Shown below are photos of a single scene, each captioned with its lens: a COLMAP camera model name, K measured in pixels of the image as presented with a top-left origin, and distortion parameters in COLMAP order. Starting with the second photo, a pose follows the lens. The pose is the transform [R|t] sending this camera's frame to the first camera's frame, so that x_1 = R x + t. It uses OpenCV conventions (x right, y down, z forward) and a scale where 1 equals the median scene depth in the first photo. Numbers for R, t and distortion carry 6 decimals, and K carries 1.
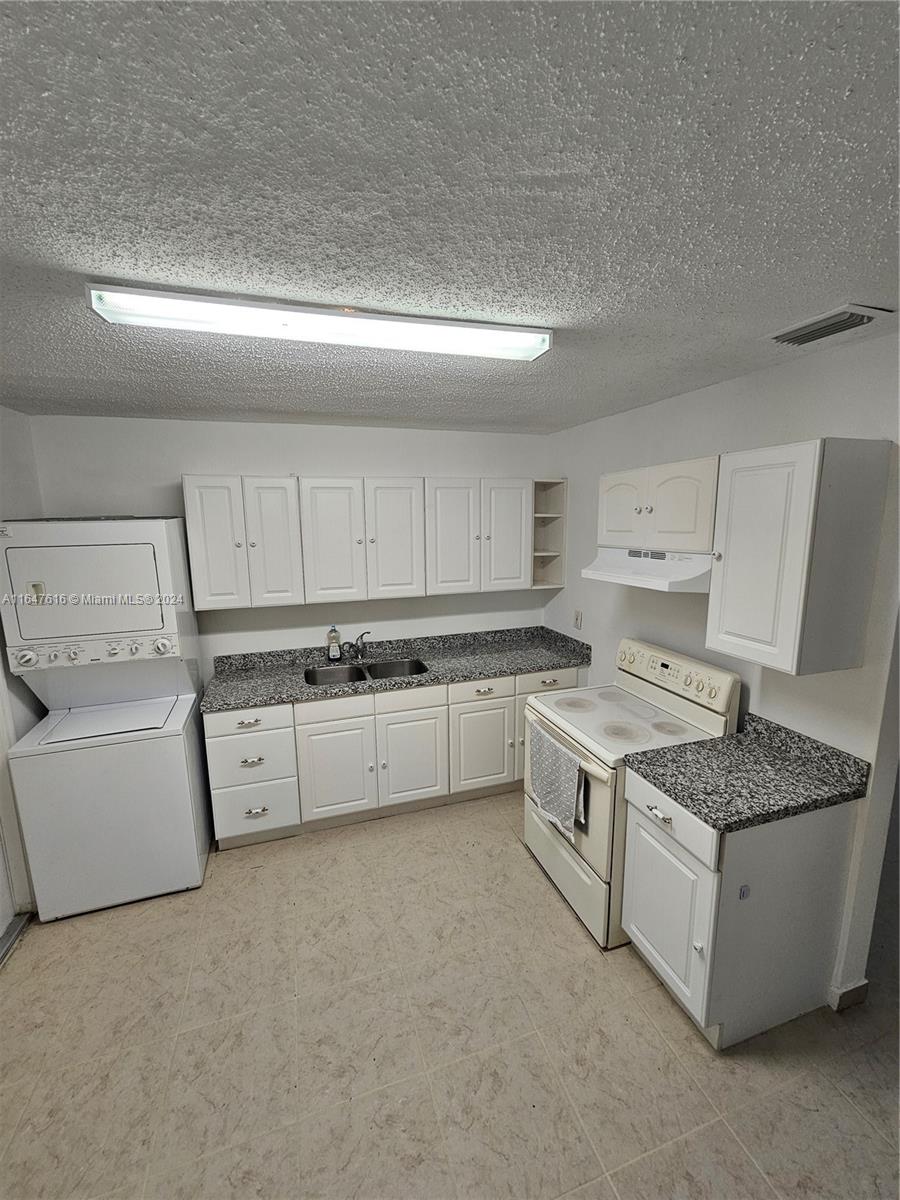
lens RADIAL K [[491.6, 0, 448.3], [0, 491.6, 600.1], [0, 0, 1]] dist [0.001412, -0.000308]
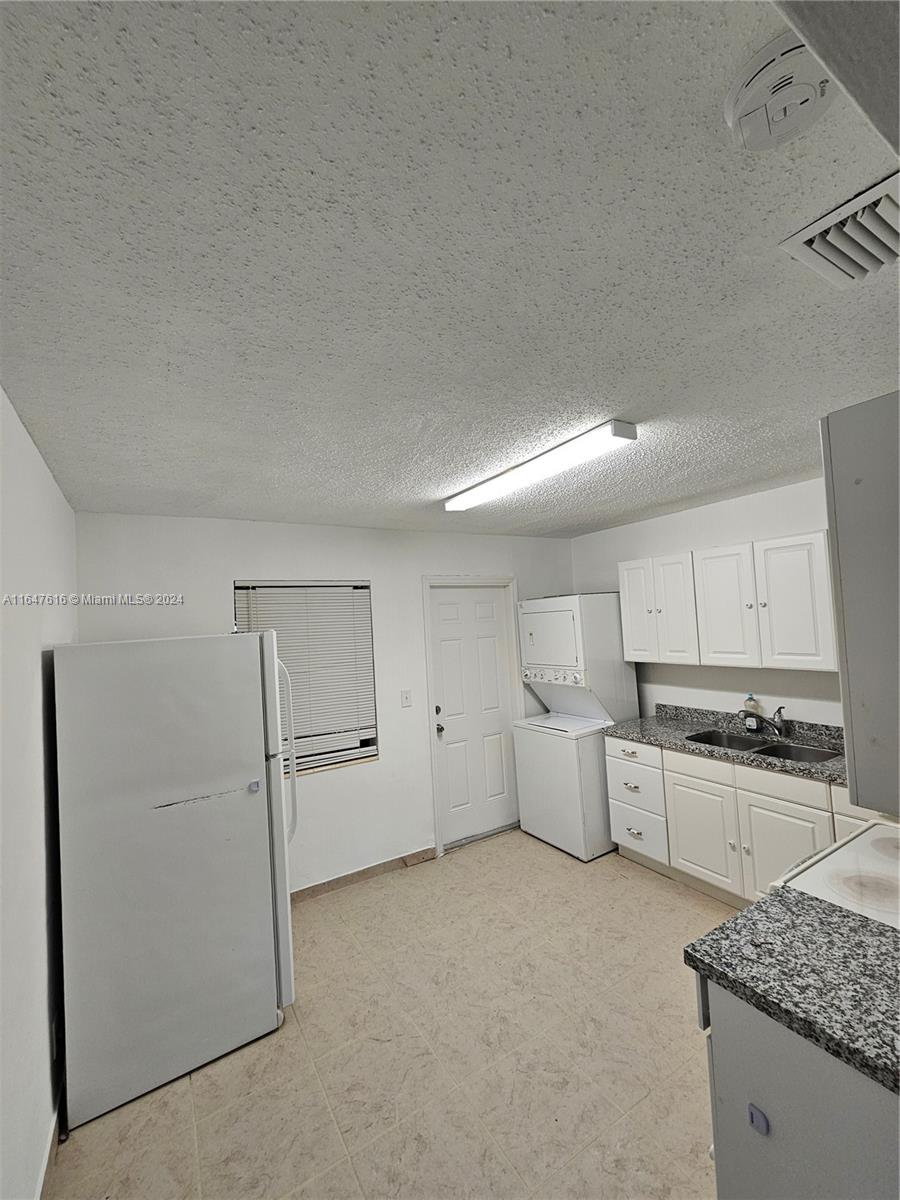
lens RADIAL K [[491.6, 0, 448.3], [0, 491.6, 600.1], [0, 0, 1]] dist [0.001412, -0.000308]
pose [[0.228604, -0.041398, -0.972639, 0.707729], [-0.116006, 0.990818, -0.069437, 0.006311], [0.966583, 0.128706, 0.221703, 0.228710]]
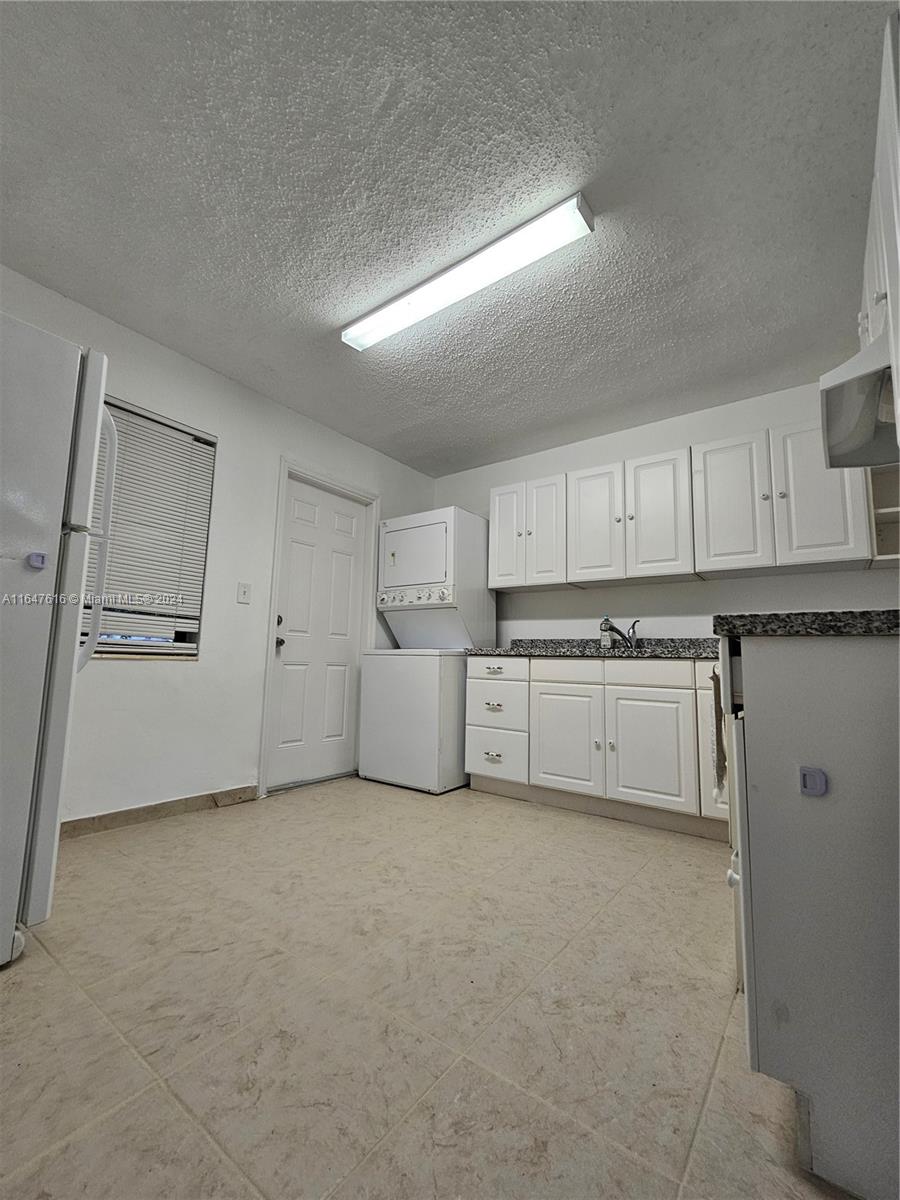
lens RADIAL K [[504.5, 0, 434.8], [0, 504.5, 597.2], [0, 0, 1]] dist [0.001550, 0.000866]
pose [[0.563291, -0.076707, -0.822690, 0.505697], [-0.176460, 0.961542, -0.210475, 0.358042], [0.807196, 0.263731, 0.528092, 0.207287]]
